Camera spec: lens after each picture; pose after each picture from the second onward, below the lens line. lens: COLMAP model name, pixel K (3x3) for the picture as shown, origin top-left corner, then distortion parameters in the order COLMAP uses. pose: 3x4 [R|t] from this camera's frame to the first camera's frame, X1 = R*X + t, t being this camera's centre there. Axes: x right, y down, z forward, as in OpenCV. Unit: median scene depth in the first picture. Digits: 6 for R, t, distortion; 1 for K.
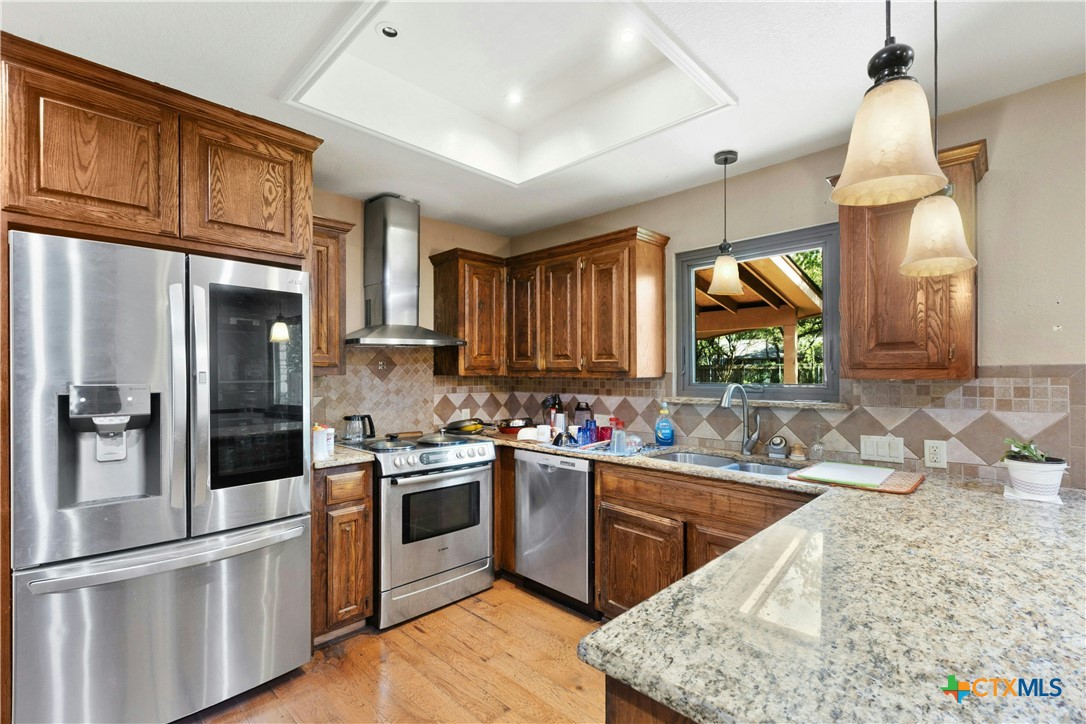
lens RADIAL K [[493.4, 0, 544.5], [0, 493.4, 357.7], [0, 0, 1]] dist [-0.013015, 0.000599]
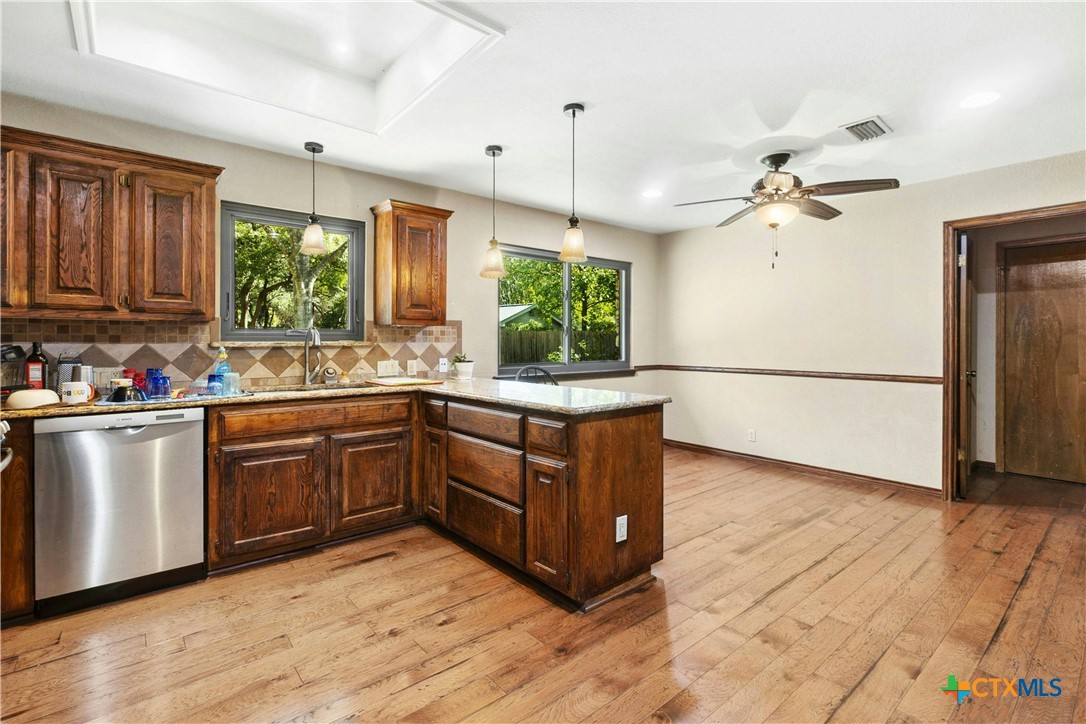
lens RADIAL K [[493.4, 0, 544.5], [0, 493.4, 357.7], [0, 0, 1]] dist [-0.013015, 0.000599]
pose [[0.088254, -0.034326, 0.995506, -0.771915], [-0.030917, 0.998830, 0.037182, 0.062514], [-0.995618, -0.034060, 0.087090, 0.292528]]
